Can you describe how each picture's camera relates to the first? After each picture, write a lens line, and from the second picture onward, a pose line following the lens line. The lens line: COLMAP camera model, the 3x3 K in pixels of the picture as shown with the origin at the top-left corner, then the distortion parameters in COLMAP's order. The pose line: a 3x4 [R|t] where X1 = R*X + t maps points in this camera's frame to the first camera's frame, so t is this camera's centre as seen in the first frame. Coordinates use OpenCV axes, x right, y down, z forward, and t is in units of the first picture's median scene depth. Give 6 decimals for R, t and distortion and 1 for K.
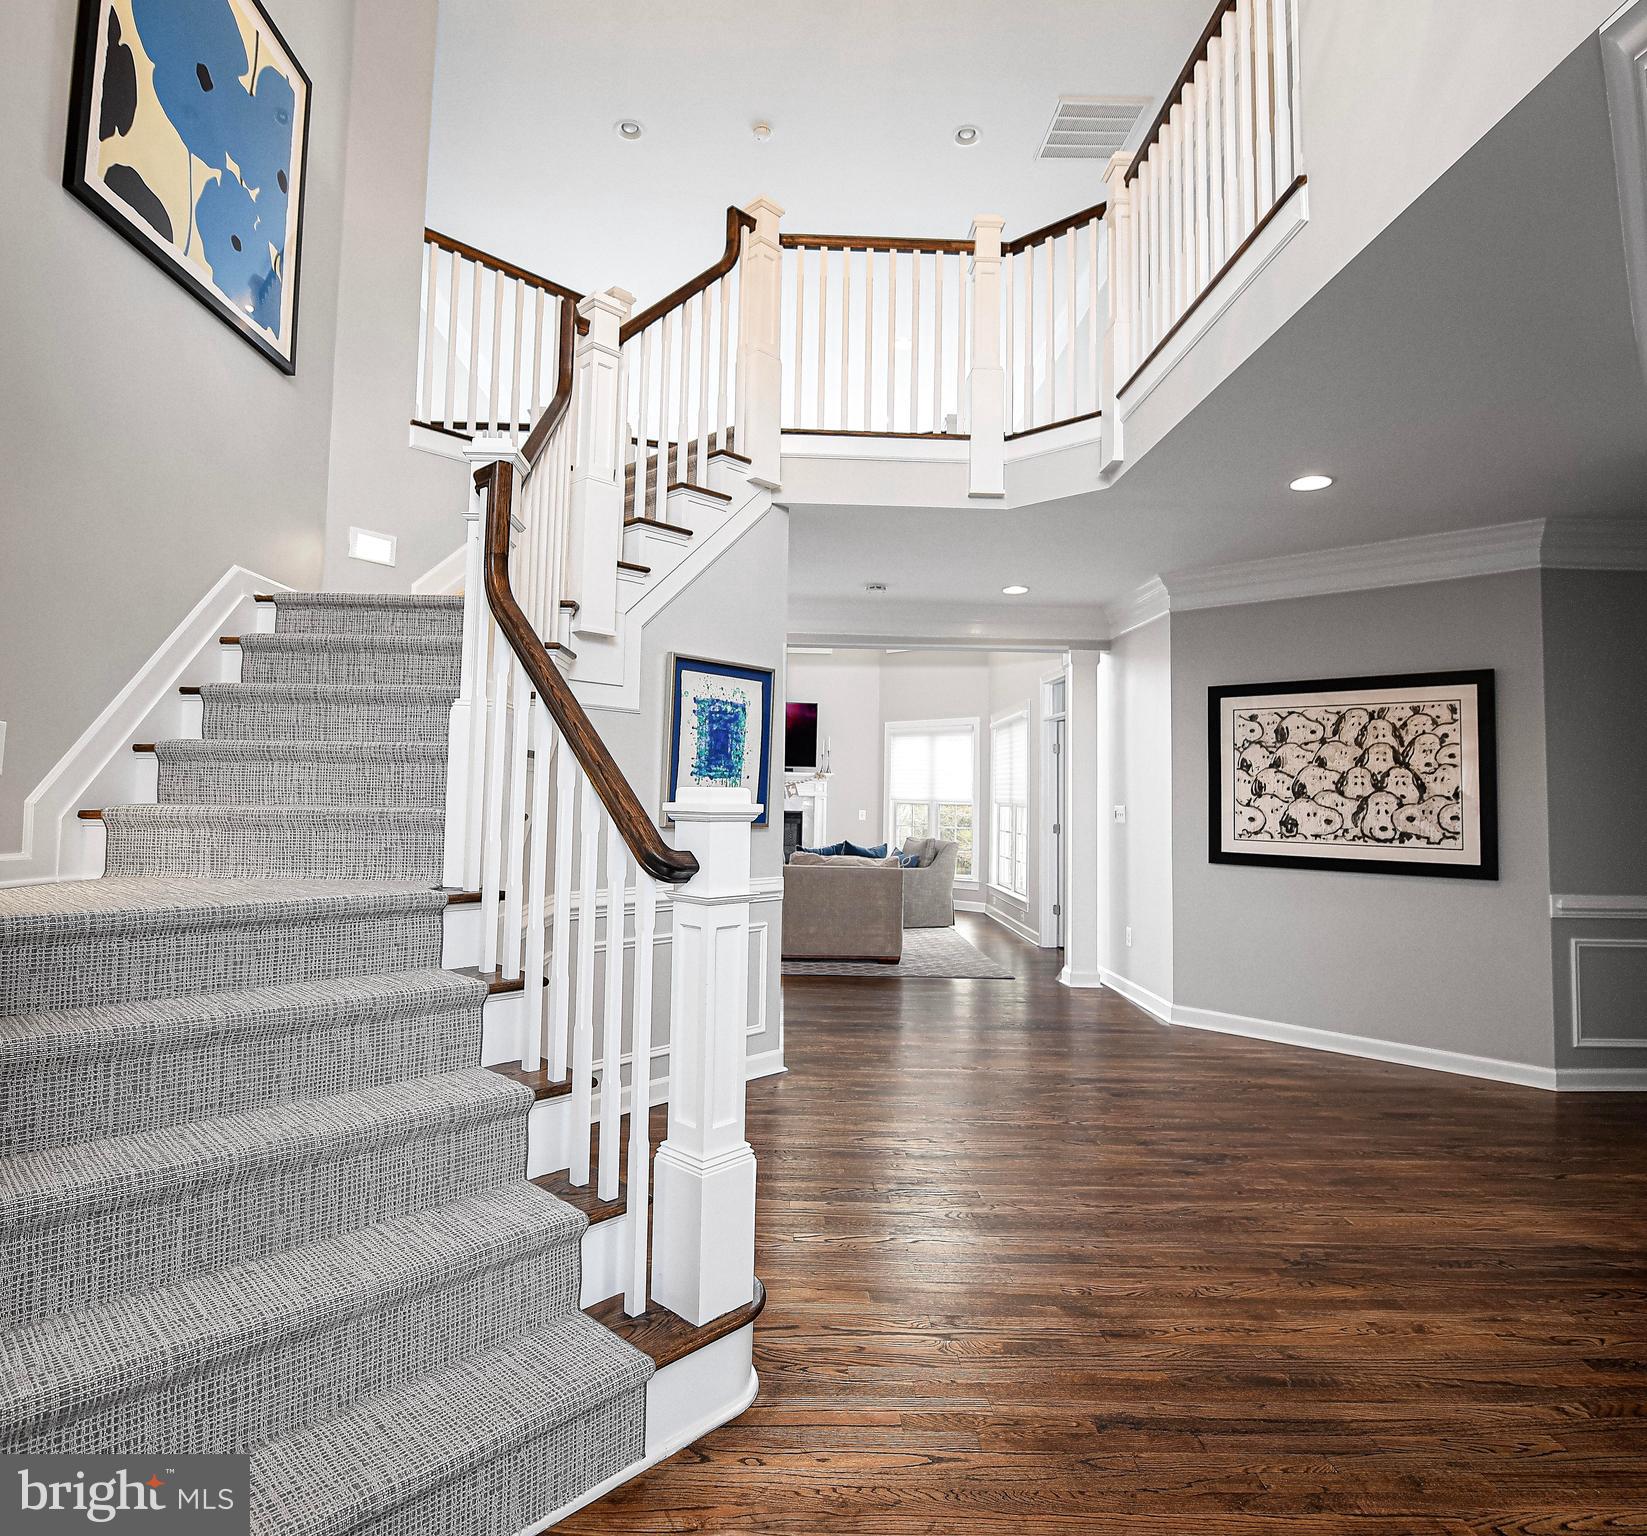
lens RADIAL K [[983.0, 0, 775.8], [0, 983.0, 741.0], [0, 0, 1]] dist [-0.020752, 0.002114]
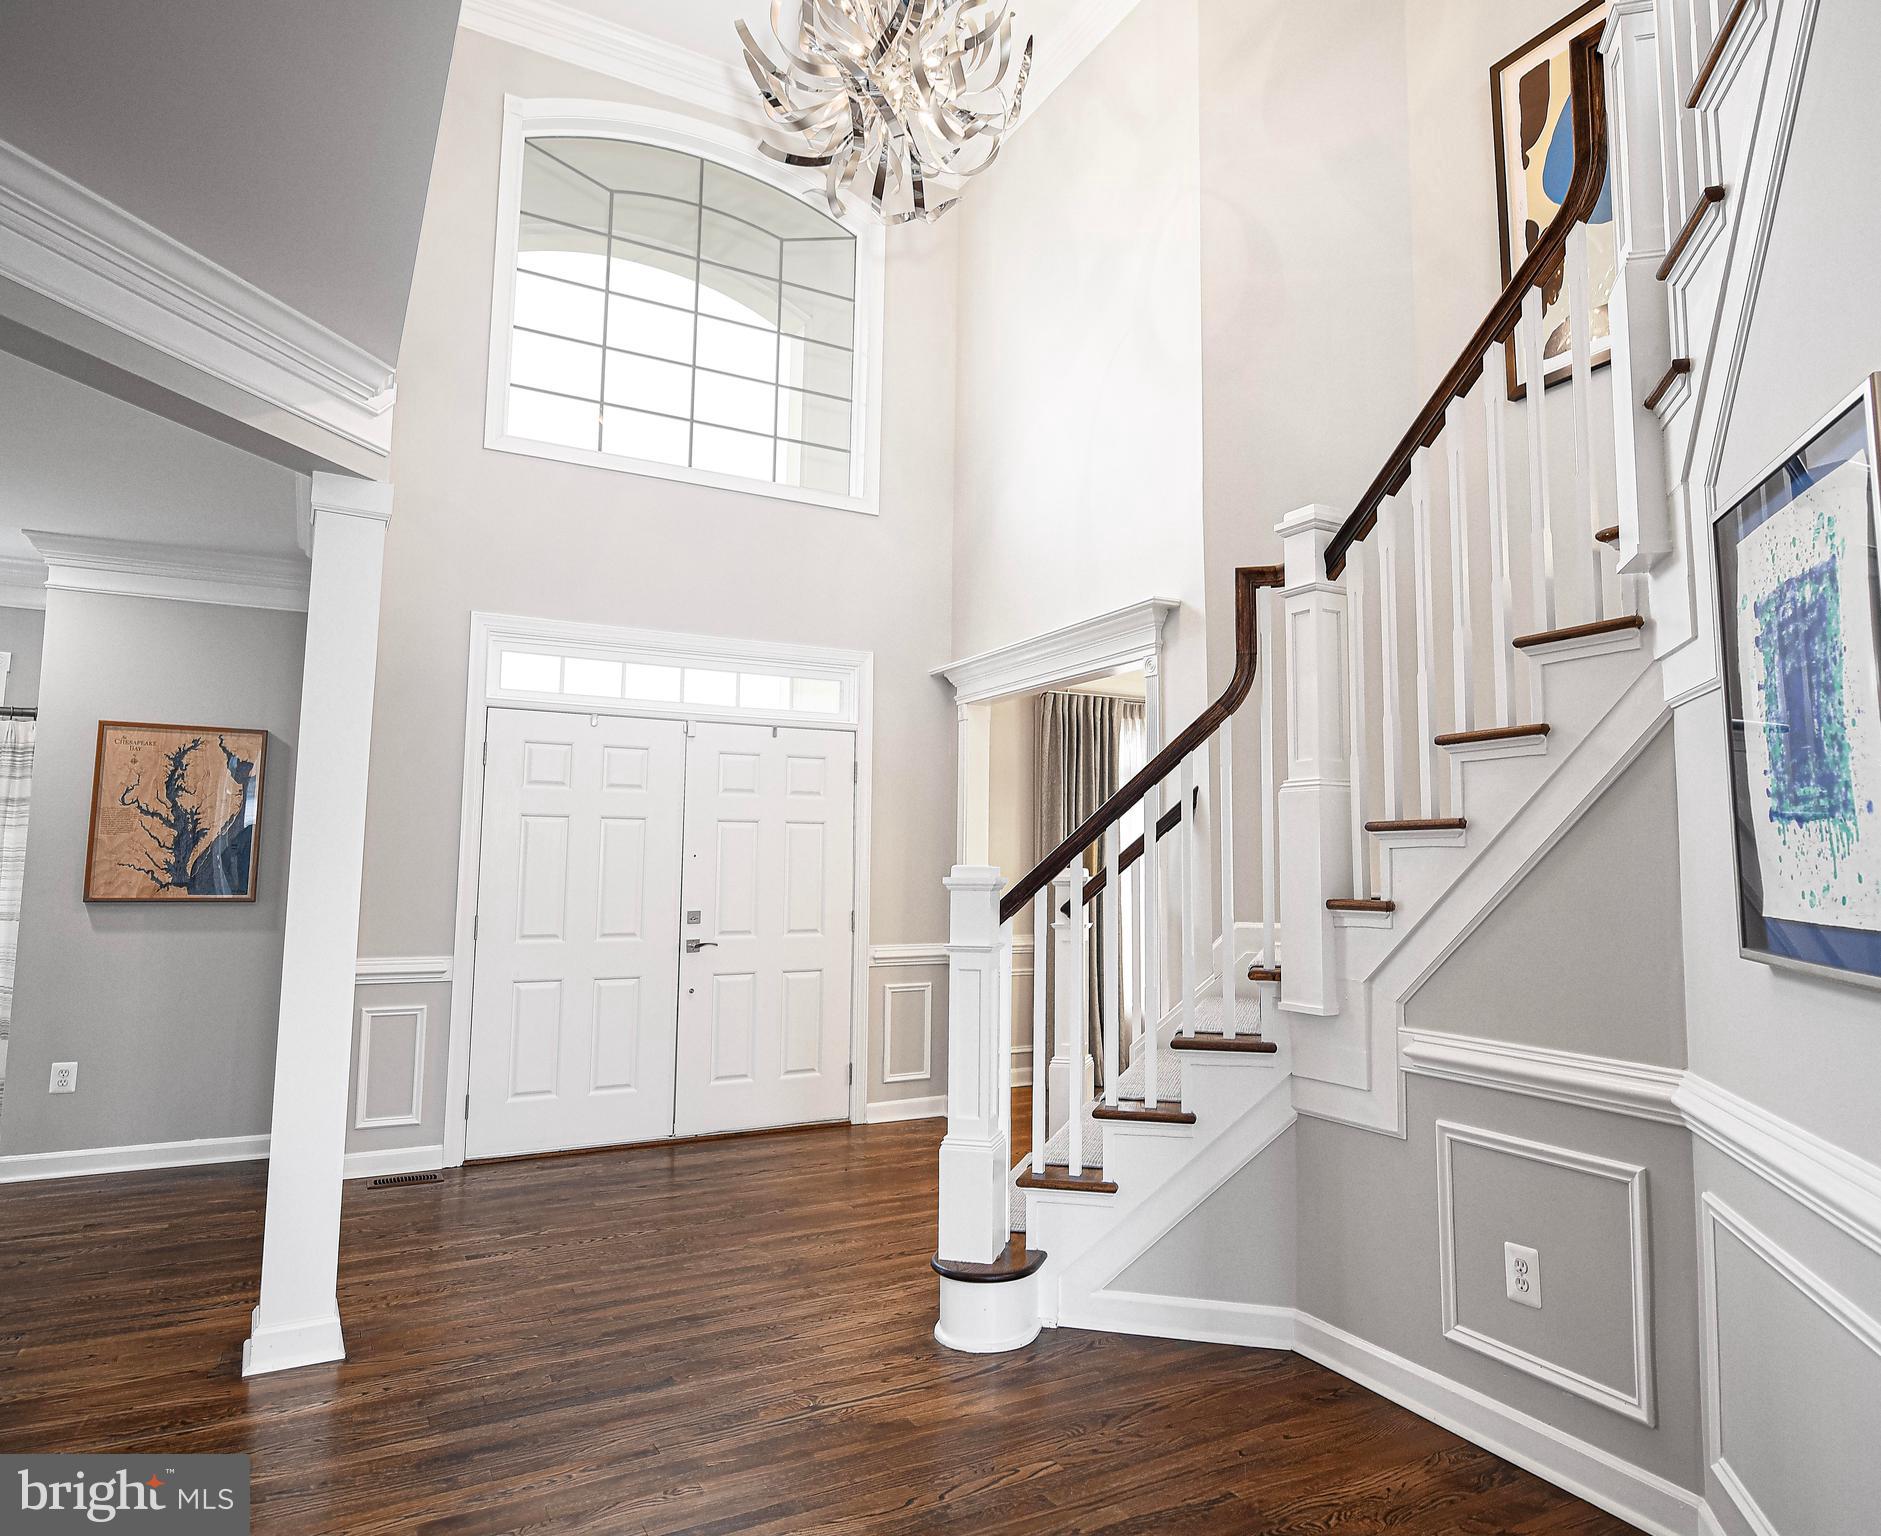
lens RADIAL K [[1175.6, 0, 981.1], [0, 1175.6, 752.7], [0, 0, 1]] dist [-0.005371, 0.000151]
pose [[-0.868622, -0.080197, -0.488943, 0.525948], [-0.000648, 0.986997, -0.160737, 0.112464], [0.495476, -0.139303, -0.857379, 1.736462]]
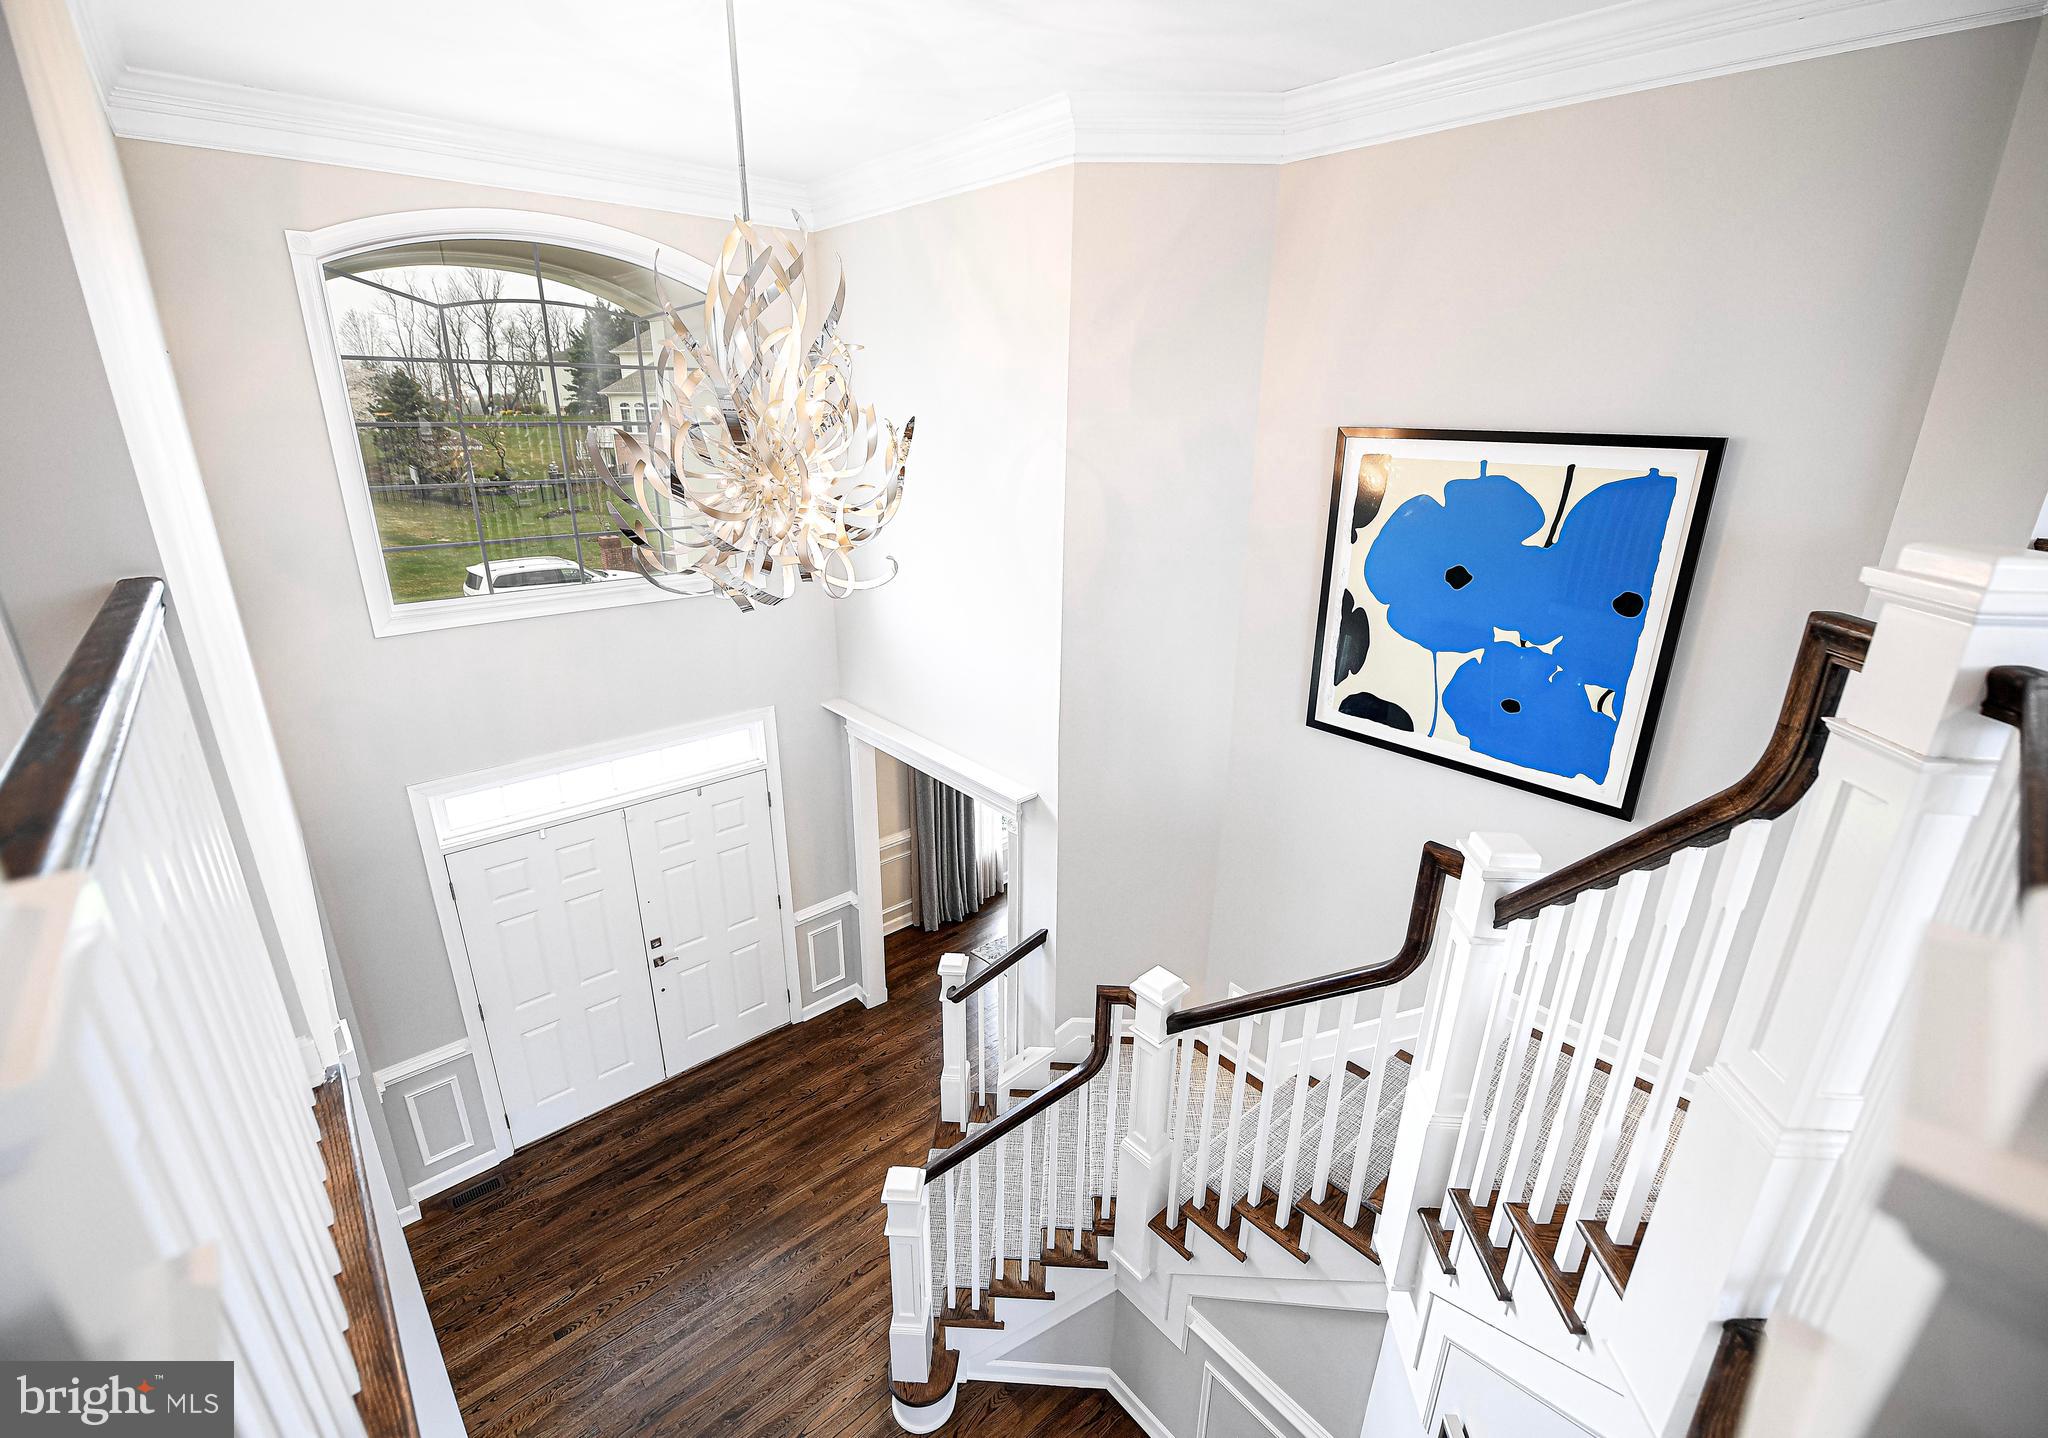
lens RADIAL K [[869.6, 0, 1024.0], [0, 869.6, 719.0], [0, 0, 1]] dist [-0.018964, 0.000090]
pose [[-0.748778, 0.188712, -0.635389, 0.462832], [0.008803, 0.961360, 0.275152, -0.889395], [0.662763, 0.200434, -0.721507, 1.559379]]
